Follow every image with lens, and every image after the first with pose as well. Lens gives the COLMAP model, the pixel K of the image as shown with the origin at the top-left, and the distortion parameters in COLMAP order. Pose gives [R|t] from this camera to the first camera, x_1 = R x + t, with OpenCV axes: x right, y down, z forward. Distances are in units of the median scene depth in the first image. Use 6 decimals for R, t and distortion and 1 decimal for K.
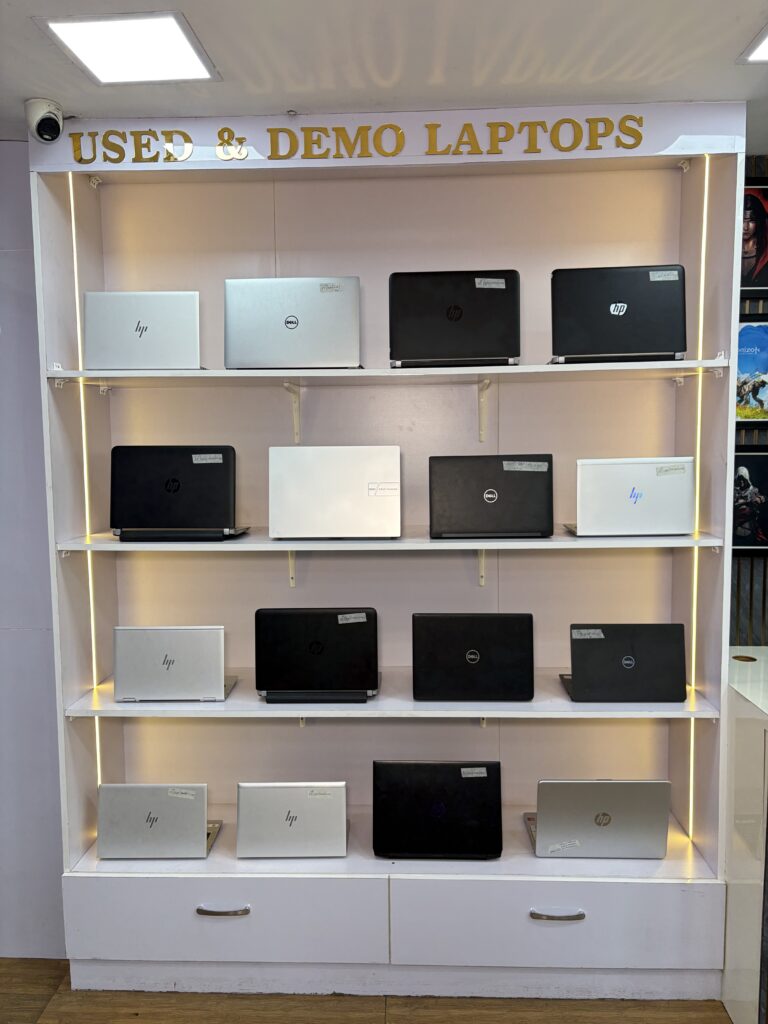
lens RADIAL K [[789.2, 0, 386.0], [0, 789.2, 511.6], [0, 0, 1]] dist [0.039036, -0.049567]
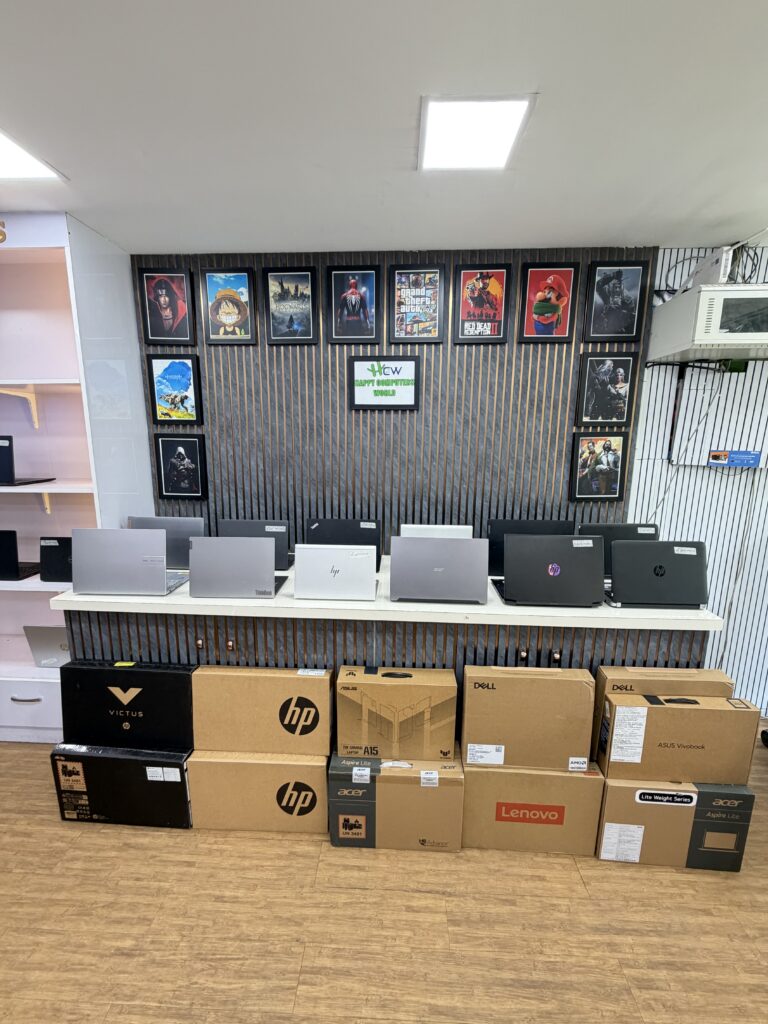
lens RADIAL K [[406.5, 0, 383.6], [0, 406.5, 508.2], [0, 0, 1]] dist [-0.000726, -0.000003]
pose [[0.999762, 0.021299, -0.004637, 0.901621], [-0.020822, 0.996078, 0.085991, -0.009541], [0.006450, -0.085874, 0.996285, 0.124386]]
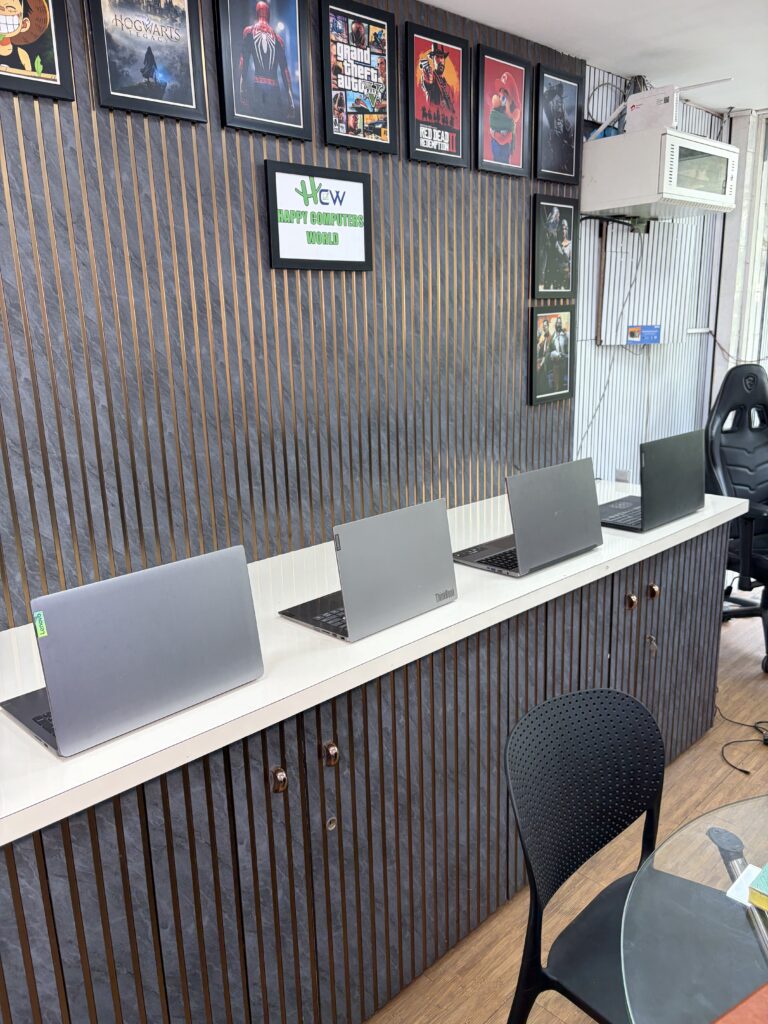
lens RADIAL K [[775.7, 0, 386.4], [0, 775.7, 514.1], [0, 0, 1]] dist [0.044239, -0.045141]
pose [[0.688925, -0.180466, 0.702007, 0.275494], [0.085957, 0.982016, 0.168093, -0.013416], [-0.719717, -0.055461, 0.692048, 0.316337]]
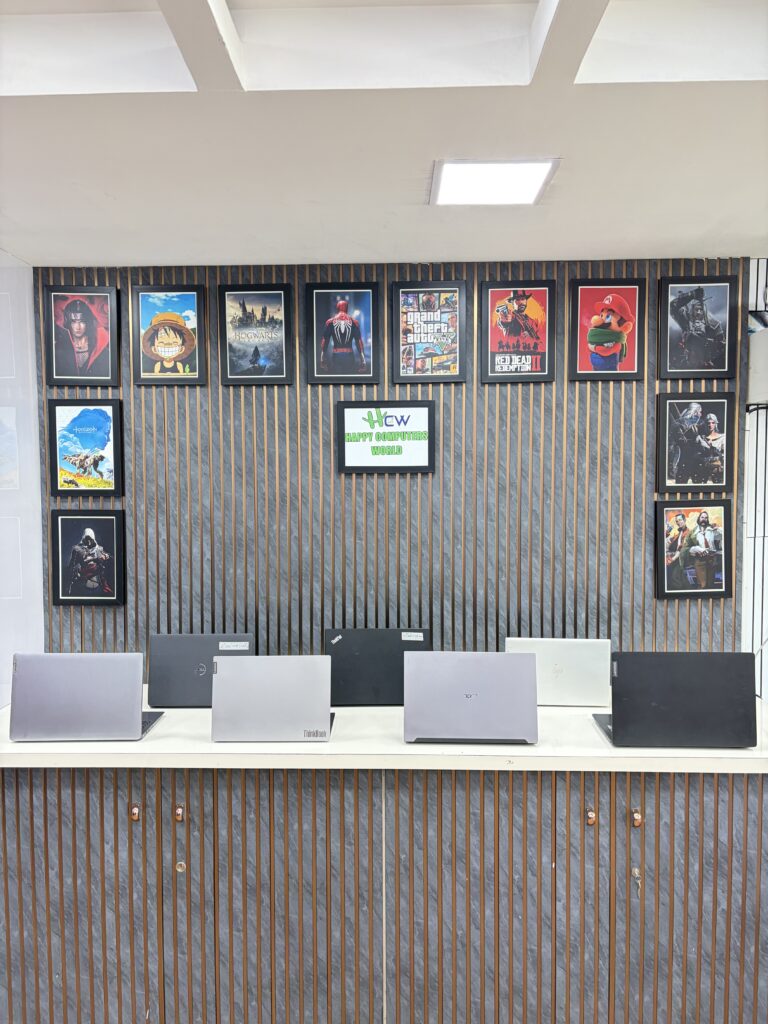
lens RADIAL K [[762.6, 0, 383.5], [0, 762.6, 514.4], [0, 0, 1]] dist [0.158481, -0.381324]
pose [[0.999780, 0.006814, 0.019835, 0.867769], [-0.006013, 0.999175, -0.040170, -0.034447], [-0.020092, 0.040042, 0.998996, -0.145894]]
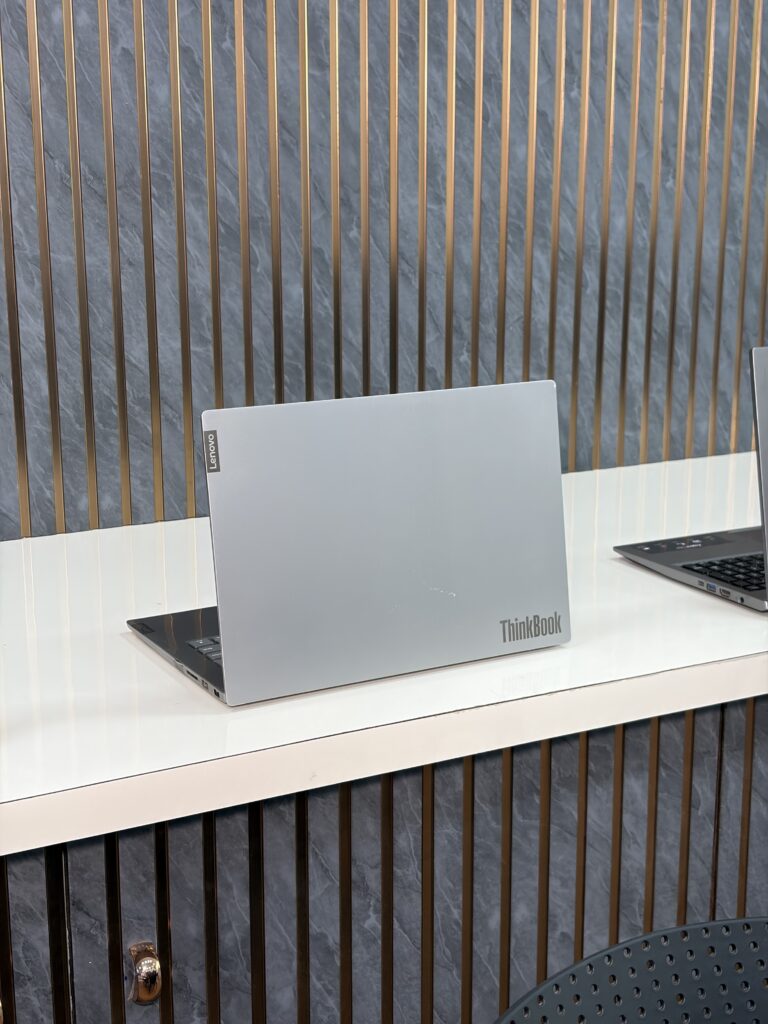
lens RADIAL K [[1548.7, 0, 382.0], [0, 1548.7, 511.7], [0, 0, 1]] dist [0.203724, -0.839764]
pose [[0.863877, -0.108408, 0.491899, 0.483669], [0.035496, 0.987240, 0.155236, 0.054538], [-0.502451, -0.116644, 0.856701, 0.316069]]
